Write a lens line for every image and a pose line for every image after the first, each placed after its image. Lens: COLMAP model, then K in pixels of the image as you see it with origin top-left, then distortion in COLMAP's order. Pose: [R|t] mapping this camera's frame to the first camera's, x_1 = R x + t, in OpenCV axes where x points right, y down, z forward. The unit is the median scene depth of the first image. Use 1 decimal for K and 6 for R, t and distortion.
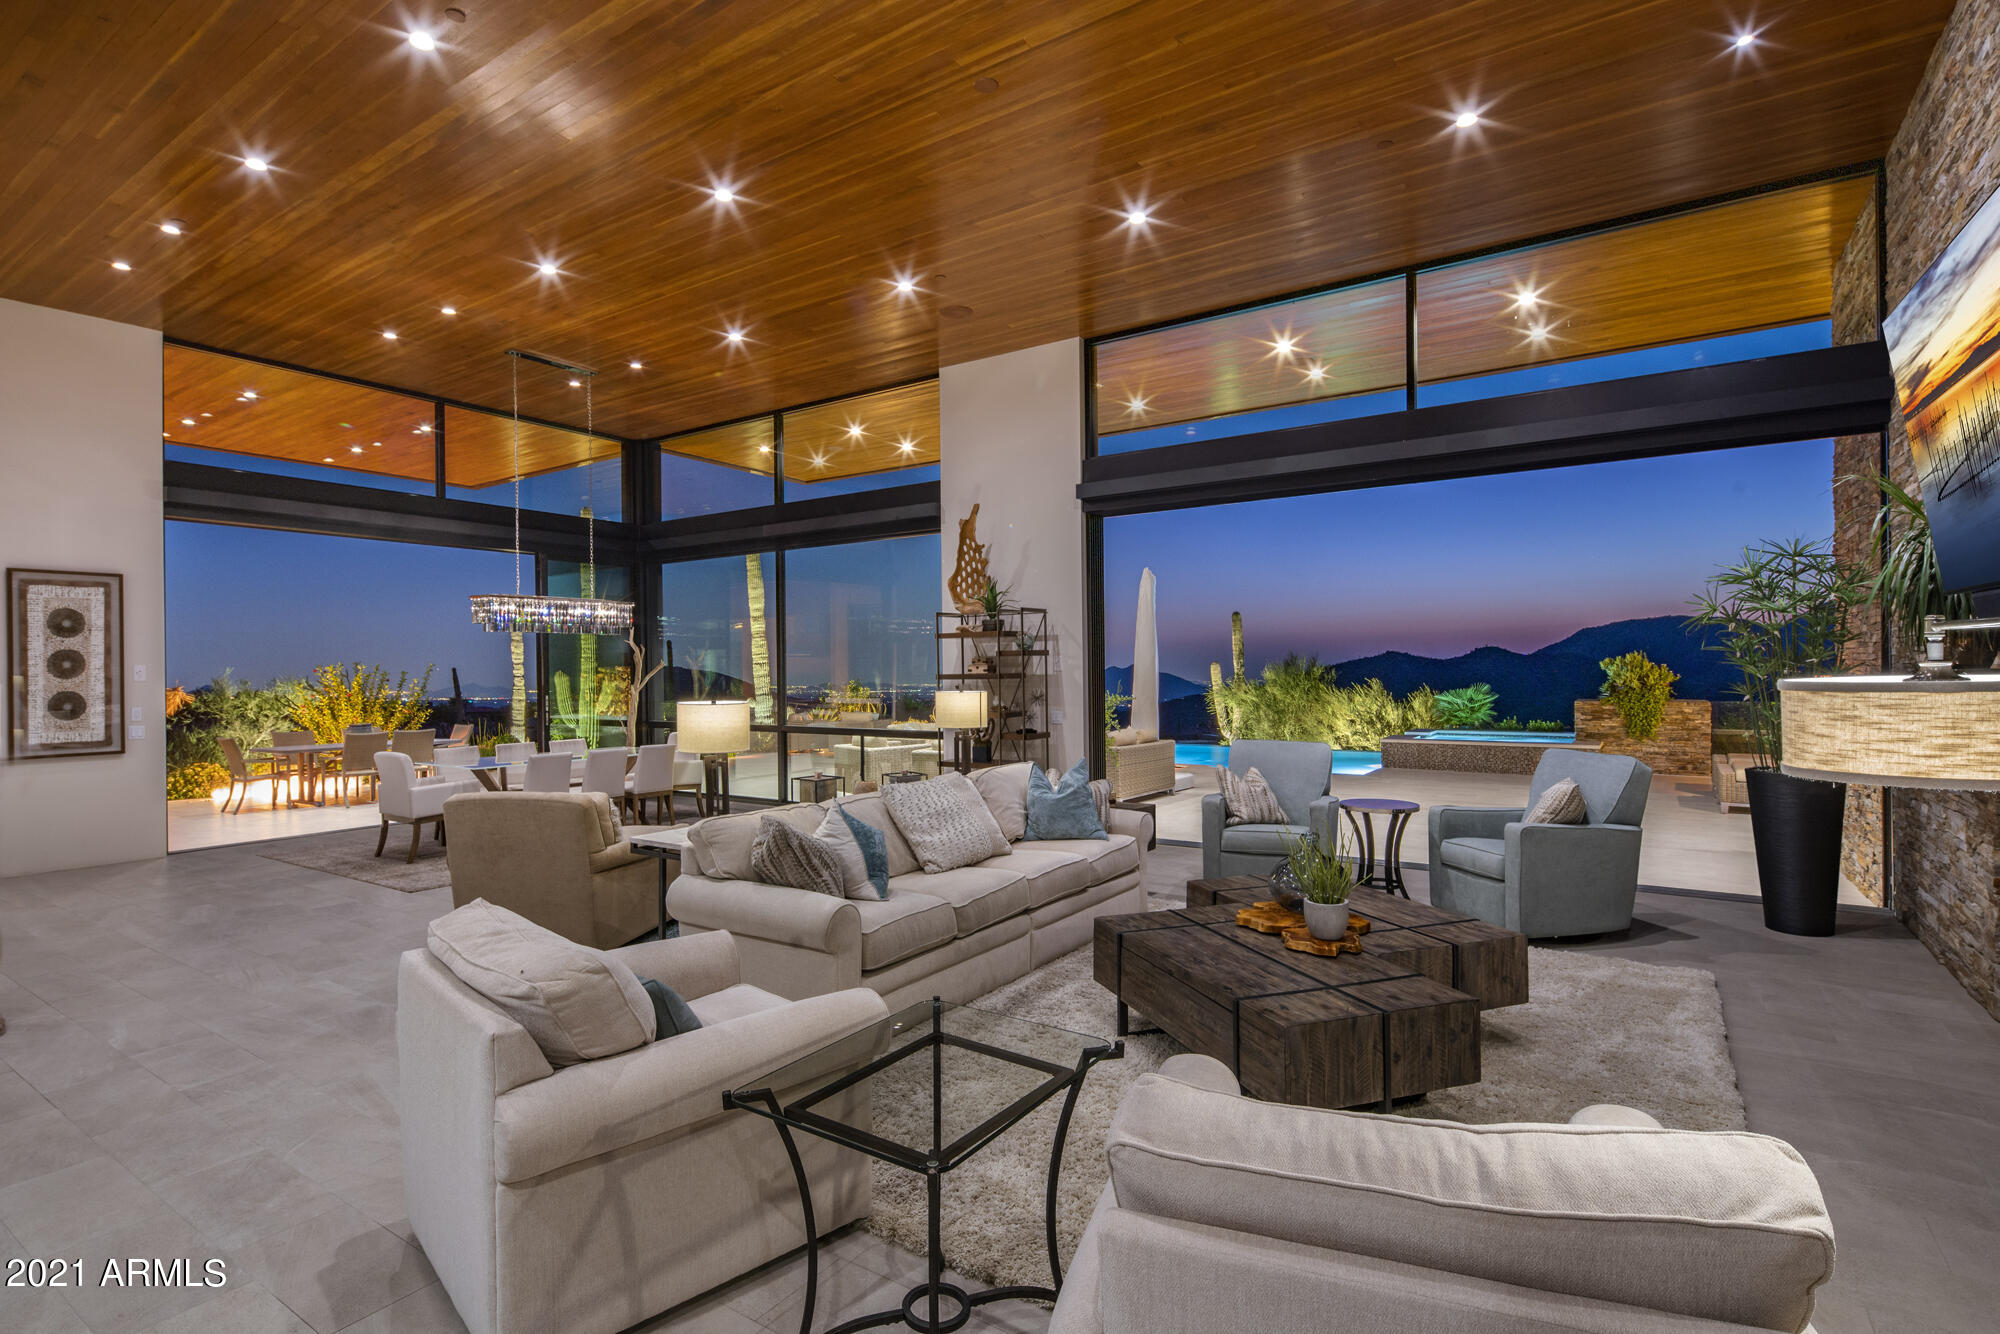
lens RADIAL K [[980.1, 0, 997.2], [0, 980.1, 666.2], [0, 0, 1]] dist [0.004801, -0.003480]
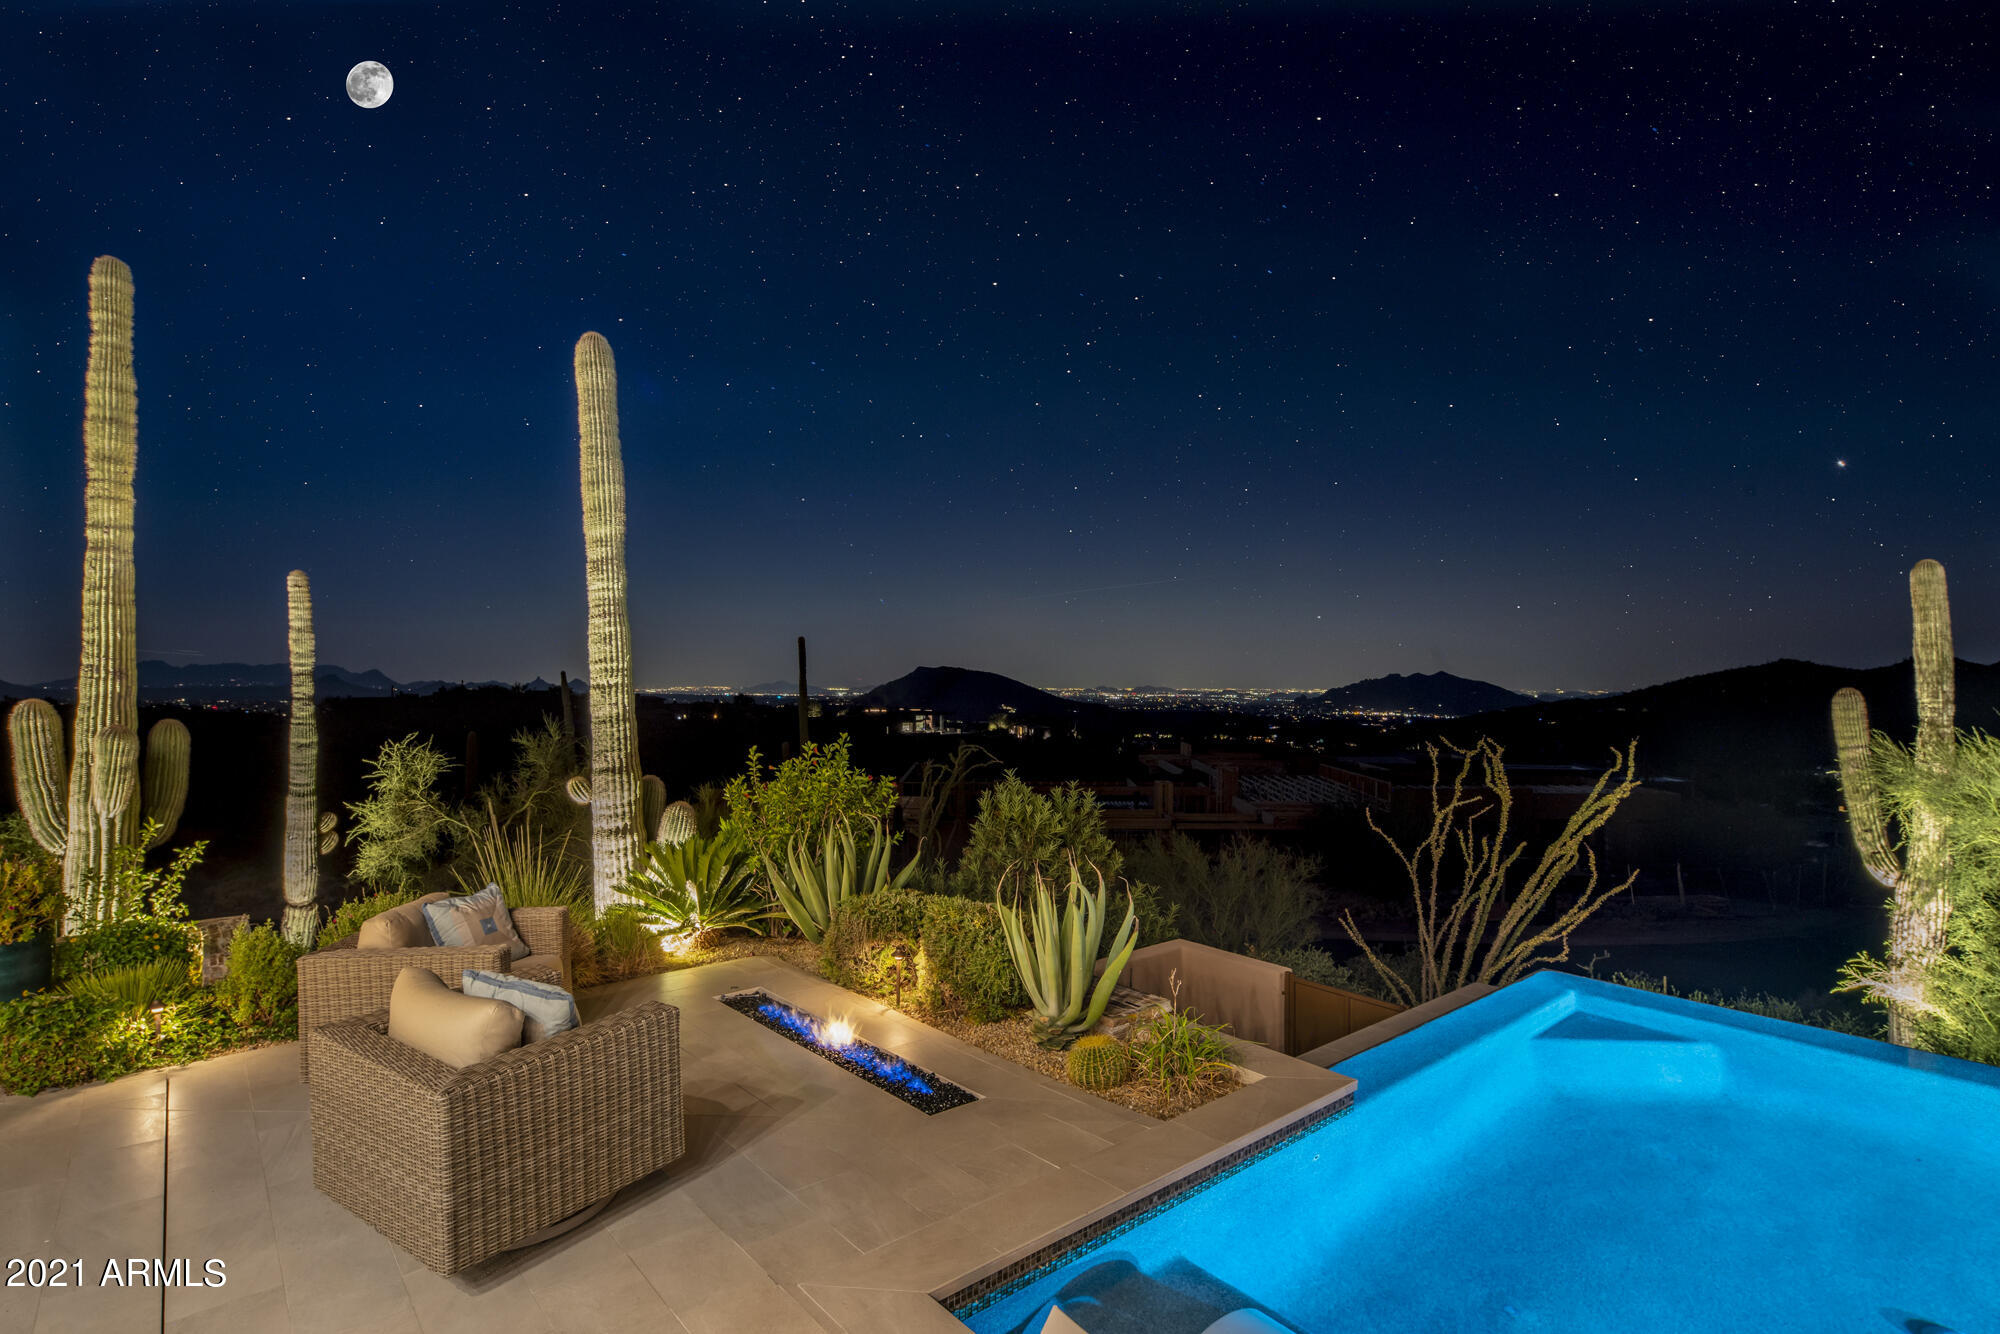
lens RADIAL K [[980.1, 0, 996.9], [0, 980.1, 682.8], [0, 0, 1]] dist [0.004801, -0.003480]
pose [[0.959921, 0.016633, -0.279776, 0.017449], [-0.012785, 0.999797, 0.015573, -0.041632], [0.279978, -0.011372, 0.959939, 2.478545]]
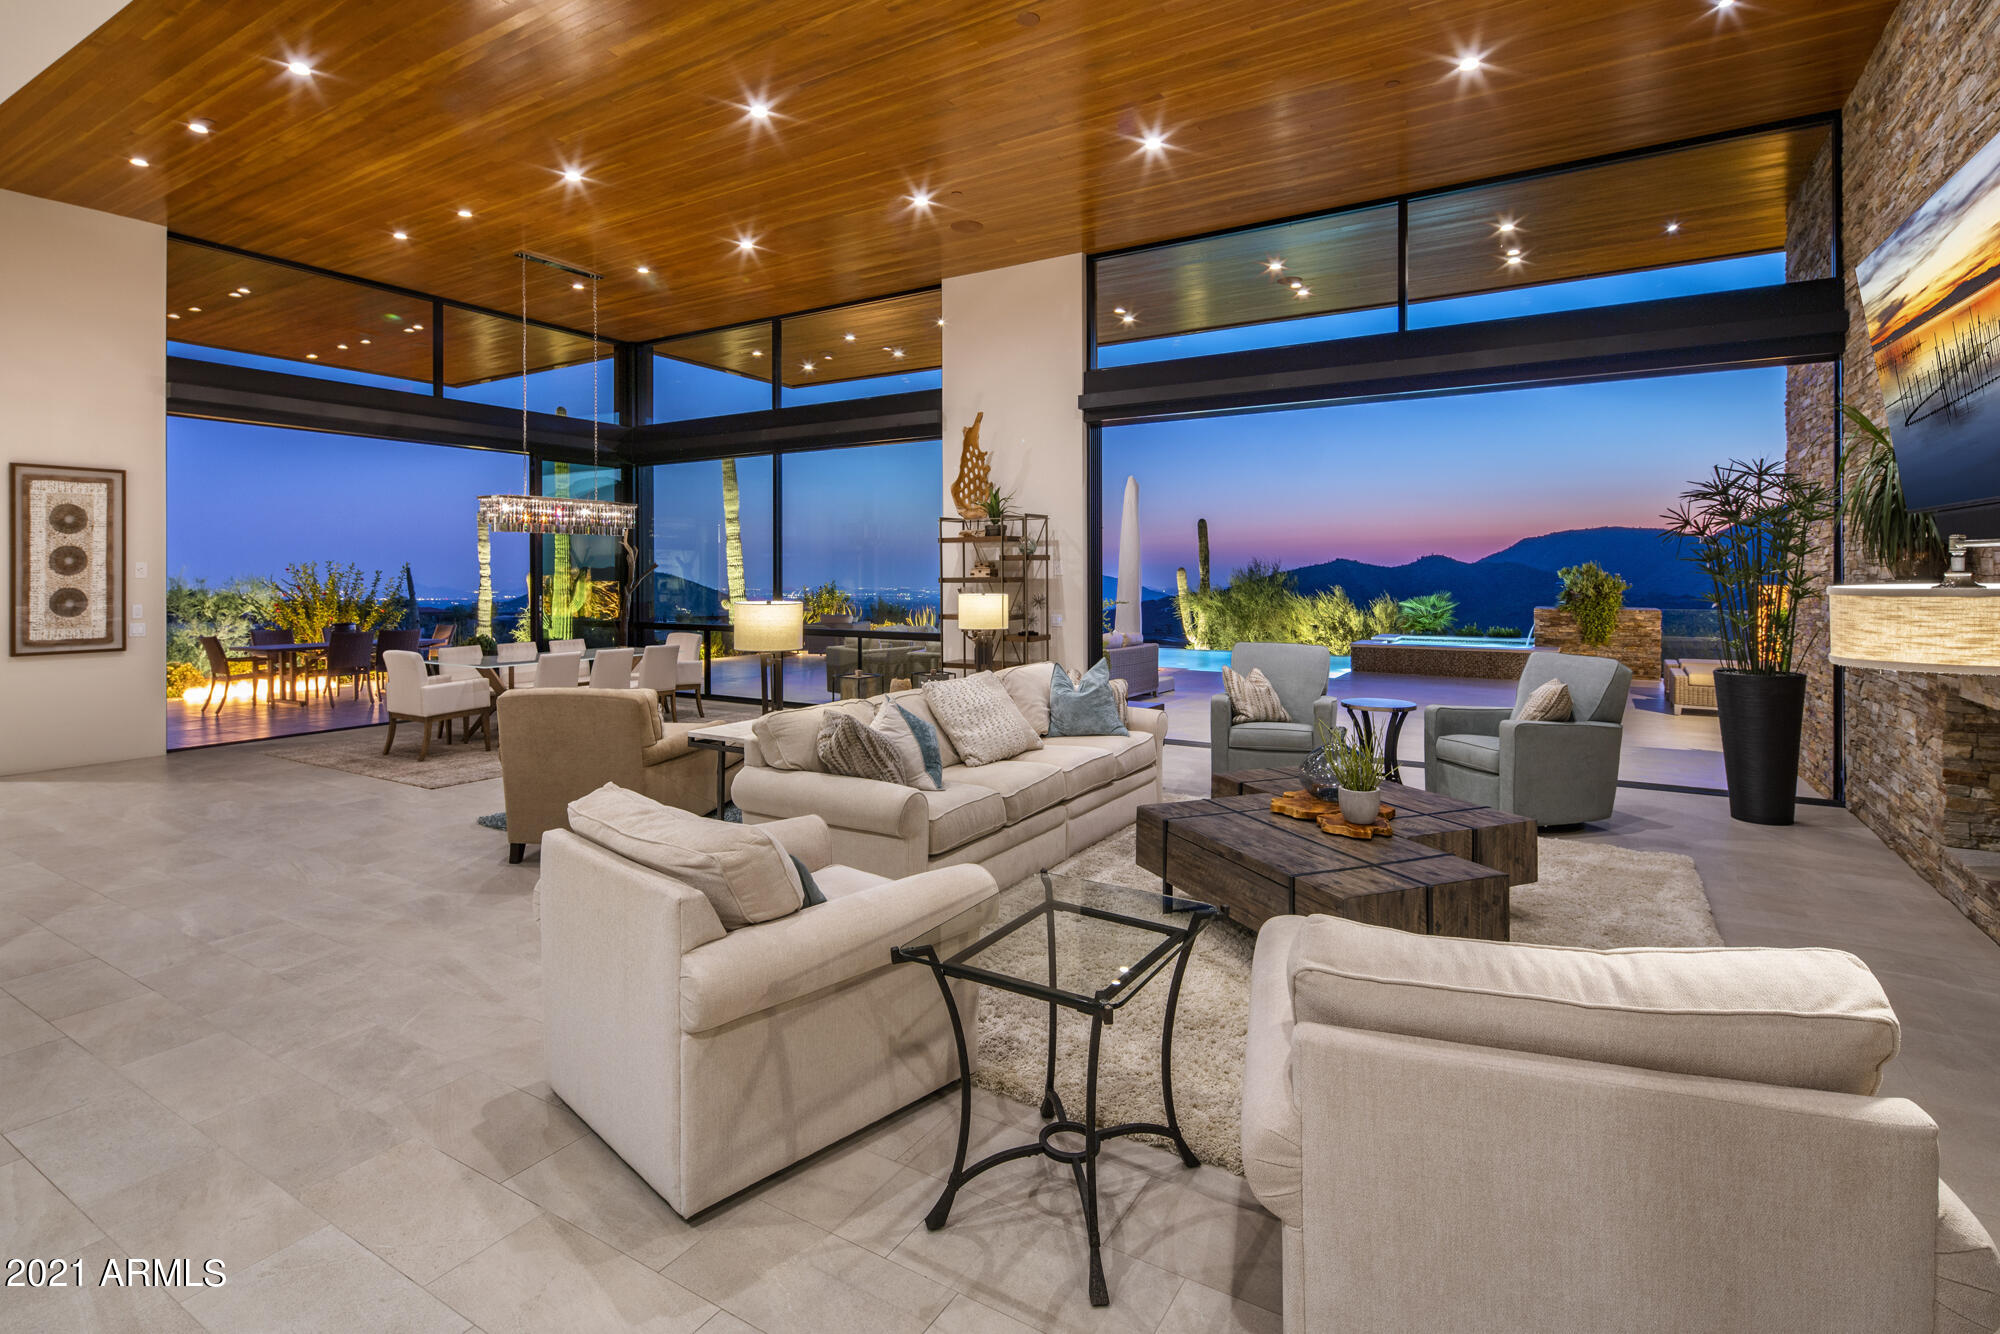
lens RADIAL K [[980.1, 0, 996.5], [0, 980.1, 569.0], [0, 0, 1]] dist [0.004801, -0.003480]
pose [[0.998961, 0.008322, 0.044806, -0.070159], [-0.008257, 0.999965, -0.001638, 0.000664], [-0.044818, 0.001266, 0.998994, -0.040806]]
